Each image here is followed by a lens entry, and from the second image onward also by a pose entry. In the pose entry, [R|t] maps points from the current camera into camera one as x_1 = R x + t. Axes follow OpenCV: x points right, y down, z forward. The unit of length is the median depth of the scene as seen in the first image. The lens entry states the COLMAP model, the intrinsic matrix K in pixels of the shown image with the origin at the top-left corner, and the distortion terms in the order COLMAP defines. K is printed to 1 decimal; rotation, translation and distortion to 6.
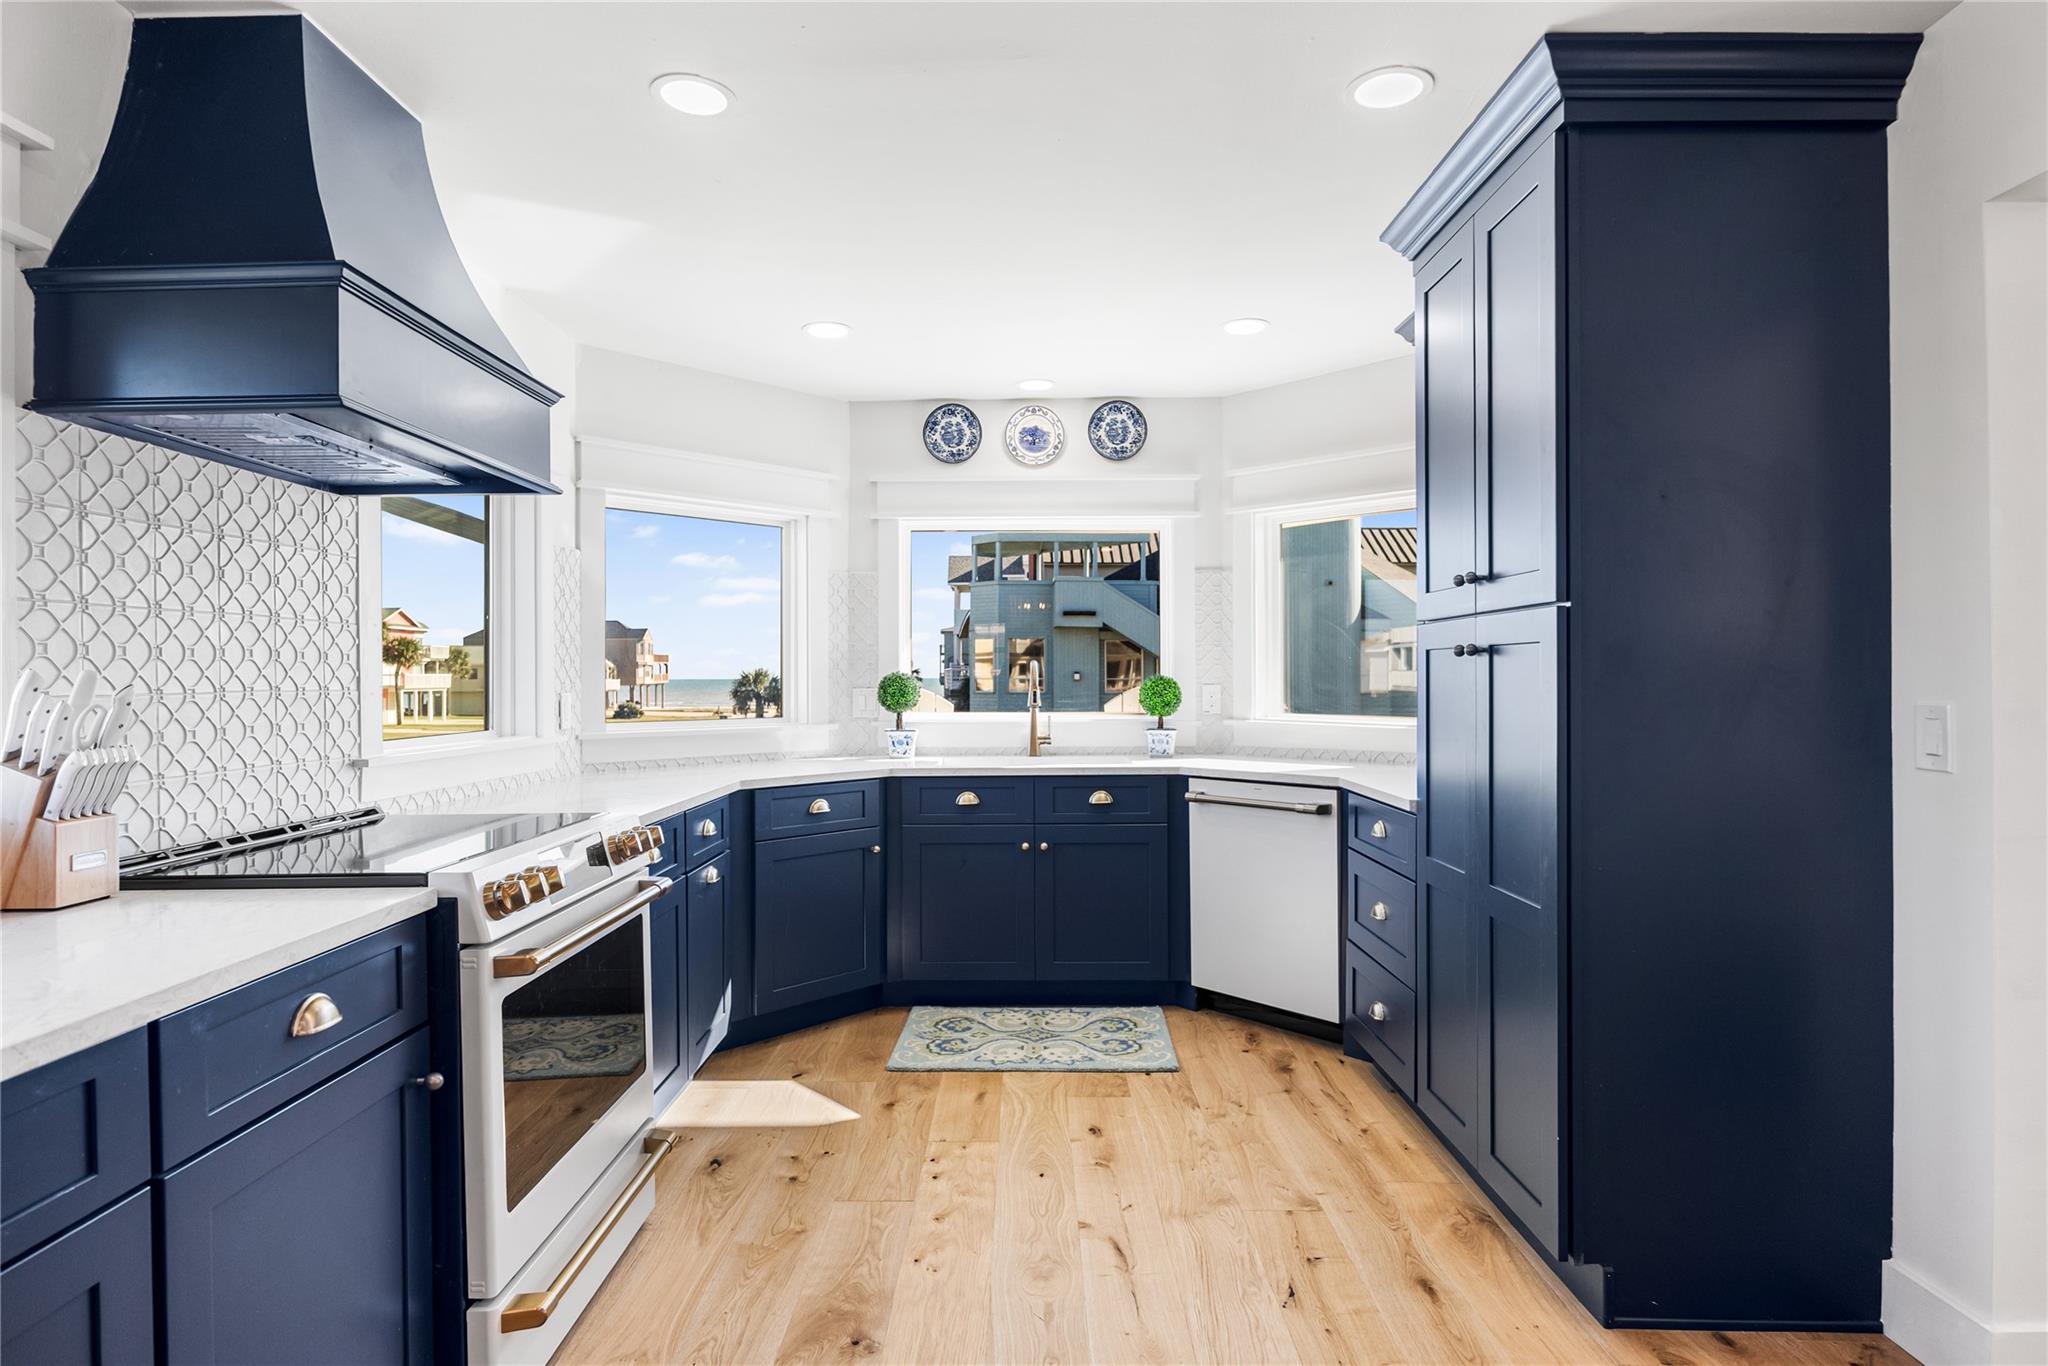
lens RADIAL K [[1066.2, 0, 1026.2], [0, 1066.2, 674.1], [0, 0, 1]] dist [-0.001775, -0.000854]
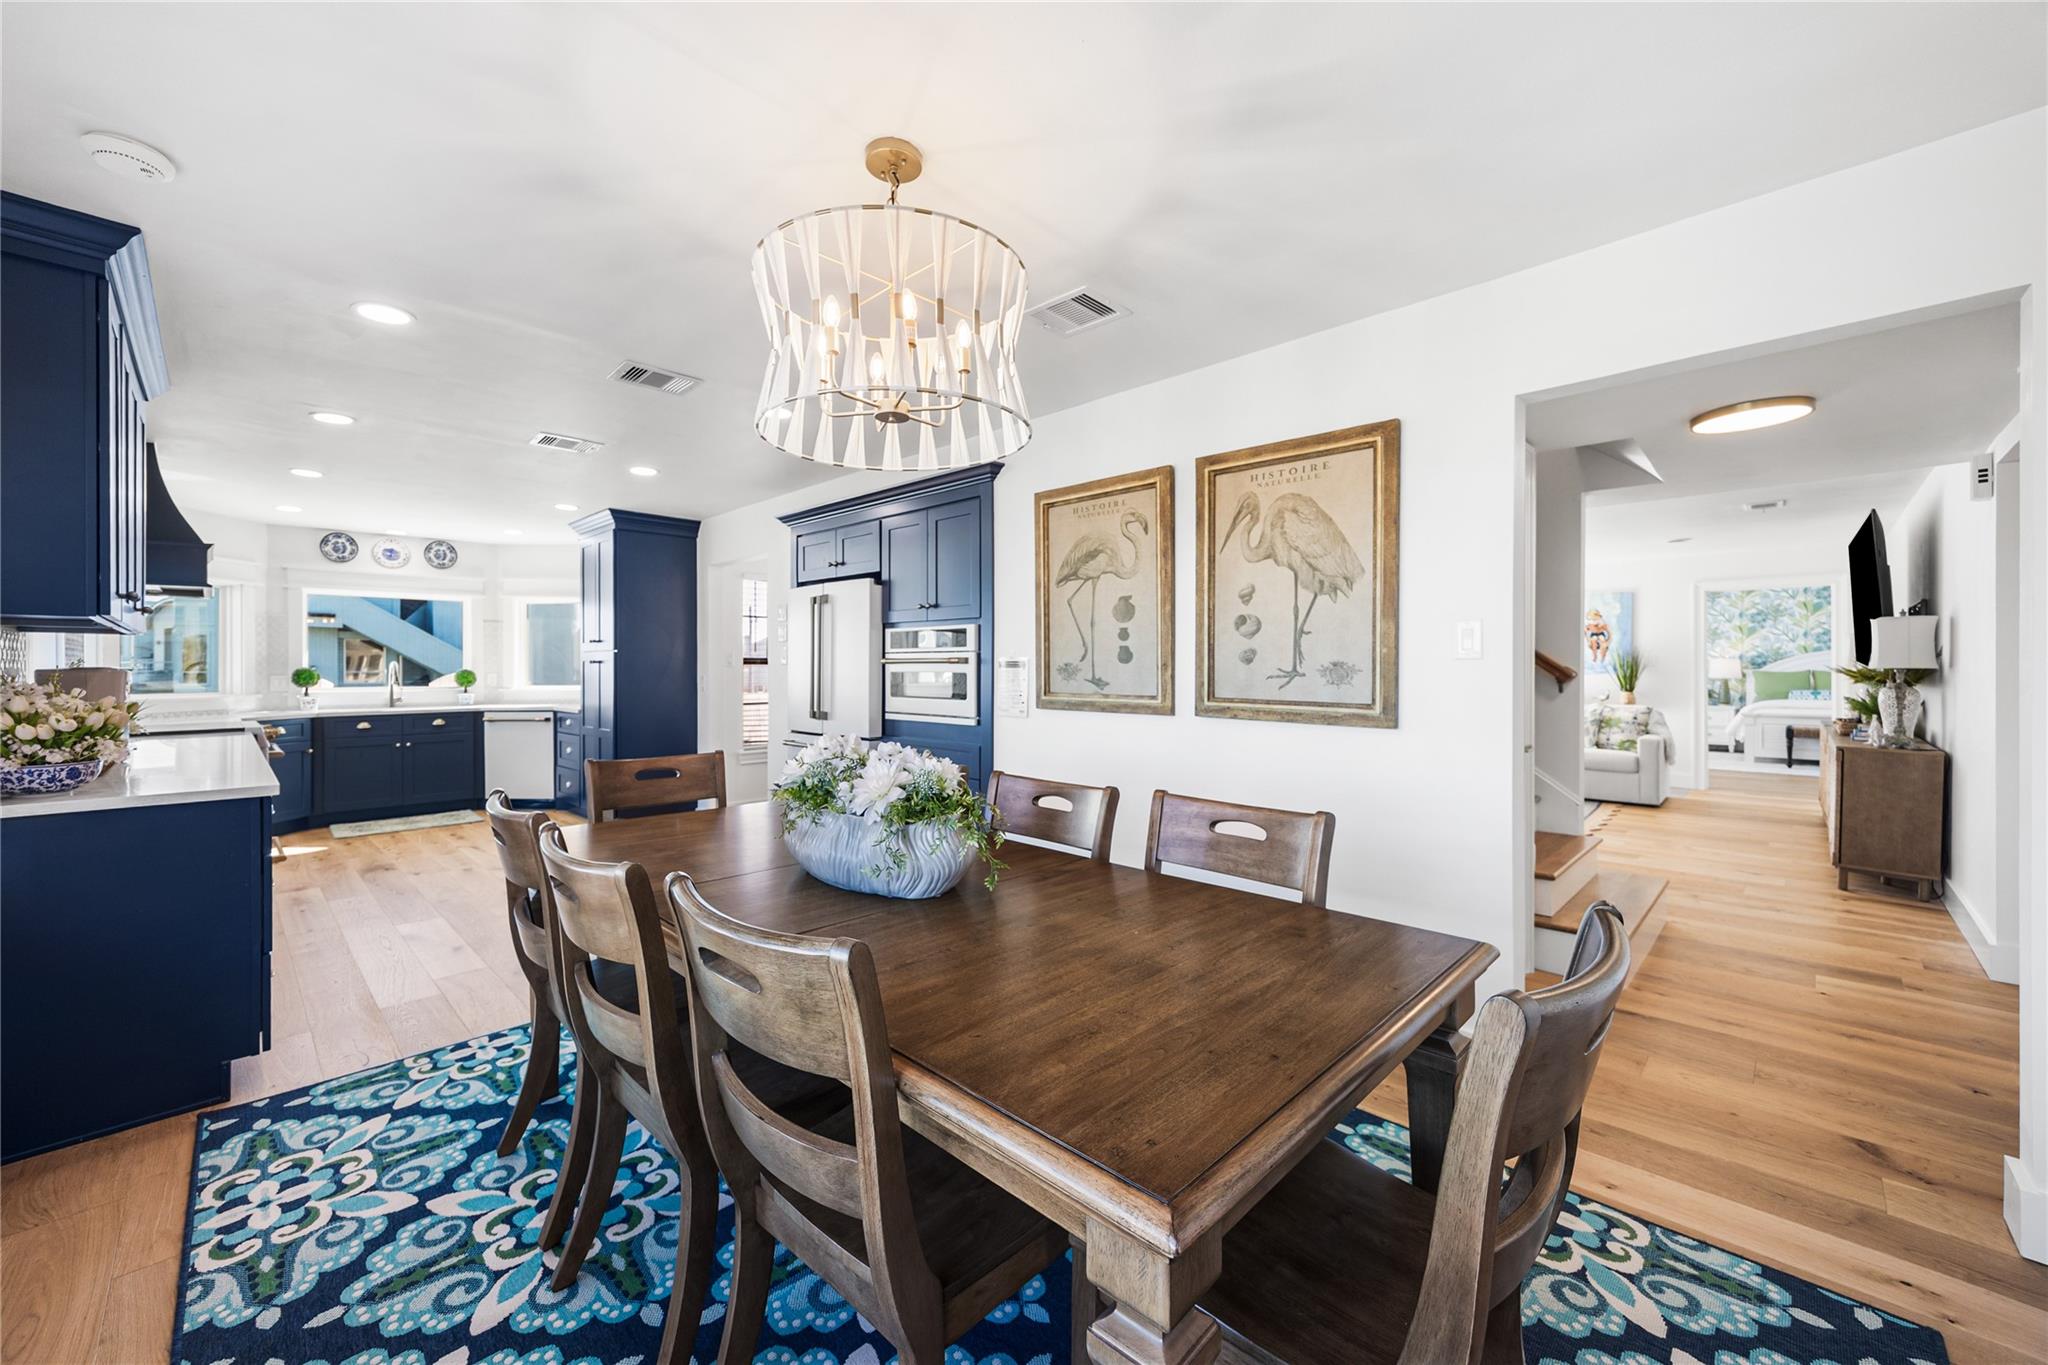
lens RADIAL K [[797.0, 0, 1023.3], [0, 797.0, 673.2], [0, 0, 1]] dist [0.002798, -0.000555]
pose [[0.693851, -0.000849, 0.720118, -0.262994], [-0.003148, 0.999986, 0.004212, -0.000684], [-0.720112, -0.005190, 0.693839, -0.984391]]
